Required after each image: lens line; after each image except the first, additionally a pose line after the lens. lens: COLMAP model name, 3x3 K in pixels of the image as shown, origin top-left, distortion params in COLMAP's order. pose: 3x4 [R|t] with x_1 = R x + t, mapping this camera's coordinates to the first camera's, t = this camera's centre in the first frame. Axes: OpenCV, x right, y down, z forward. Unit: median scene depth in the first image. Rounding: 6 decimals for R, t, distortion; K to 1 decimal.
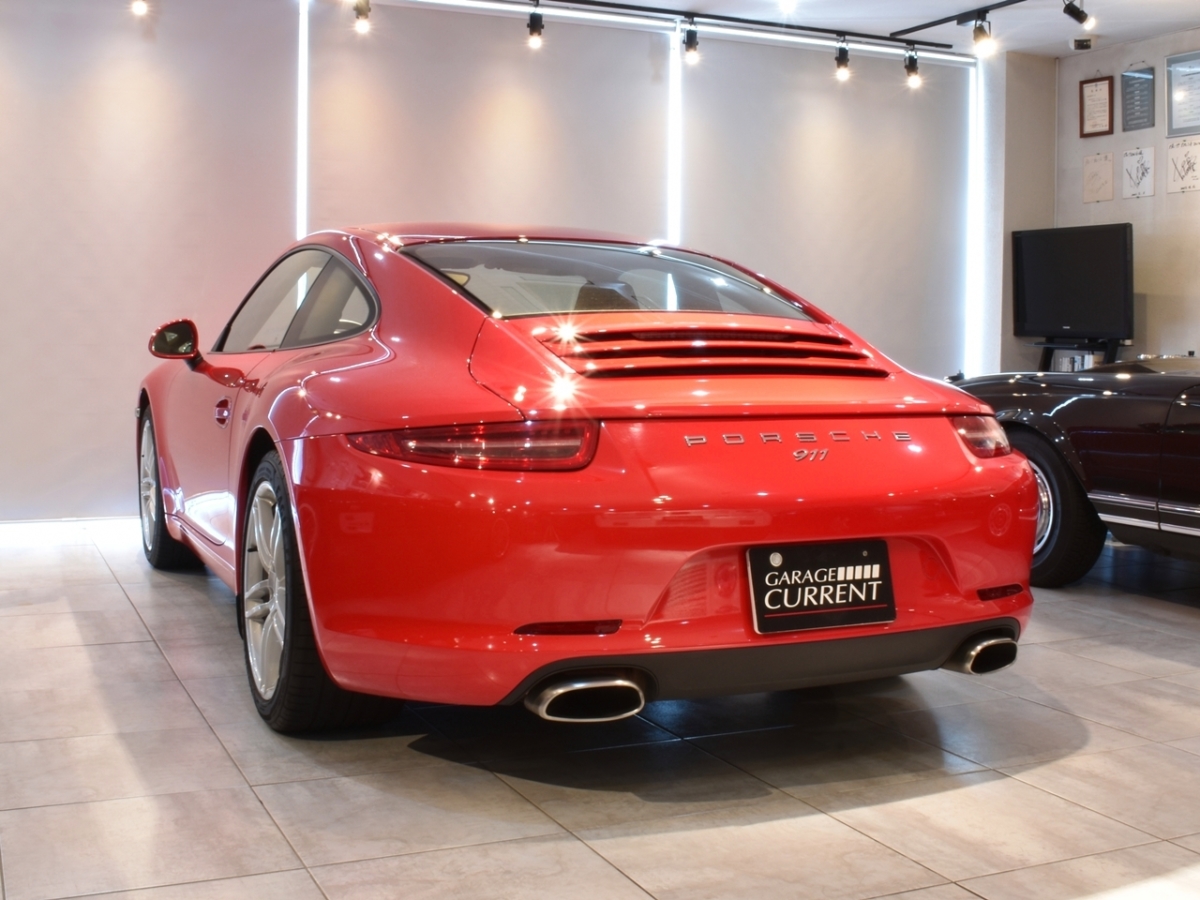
lens RADIAL K [[1418.0, 0, 512.8], [0, 1418.0, 450.1], [0, 0, 1]] dist [-0.124867, 0.008141]
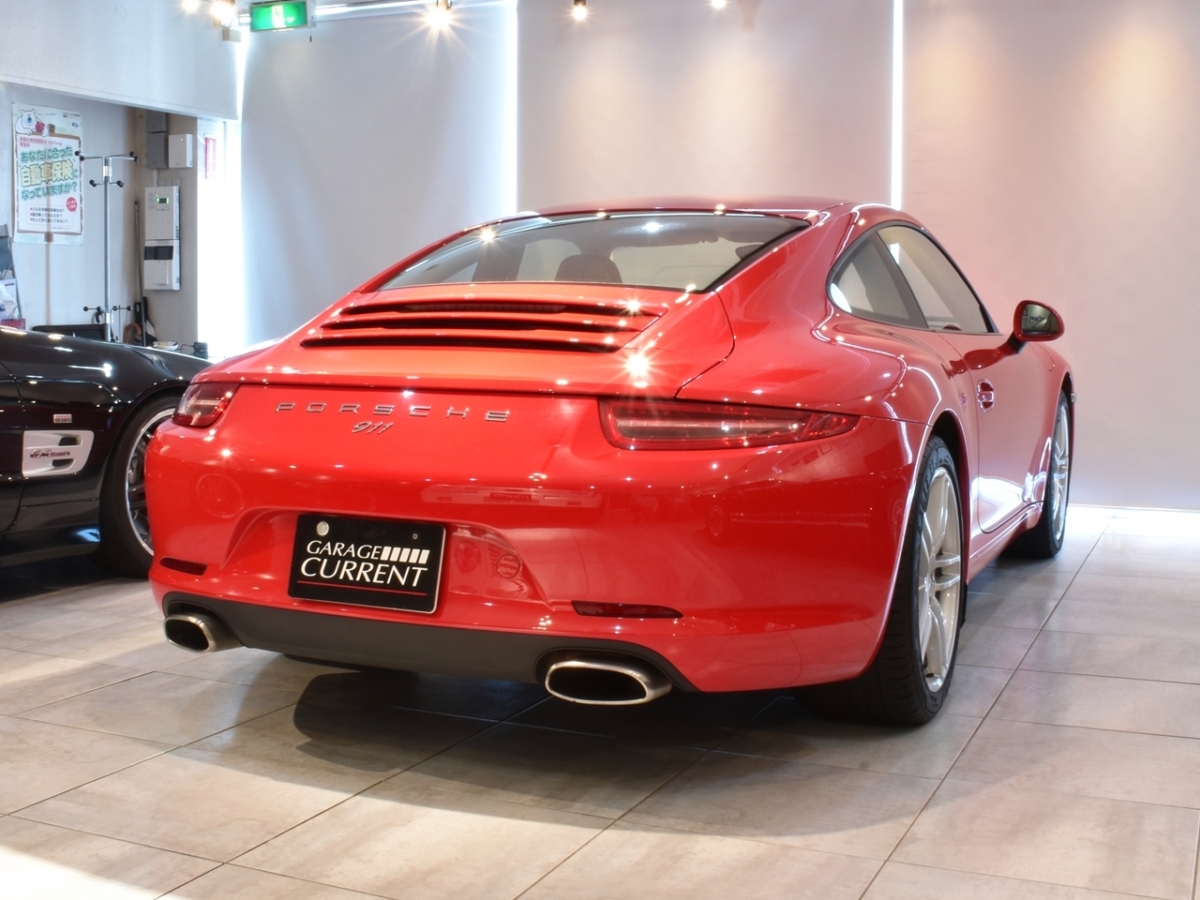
lens RADIAL K [[1418.0, 0, 512.8], [0, 1418.0, 450.1], [0, 0, 1]] dist [-0.124867, 0.008141]
pose [[0.689824, 0.069927, -0.720593, 0.990246], [-0.061332, 0.997391, 0.038076, -0.024558], [0.721375, 0.017930, 0.692313, 0.395668]]
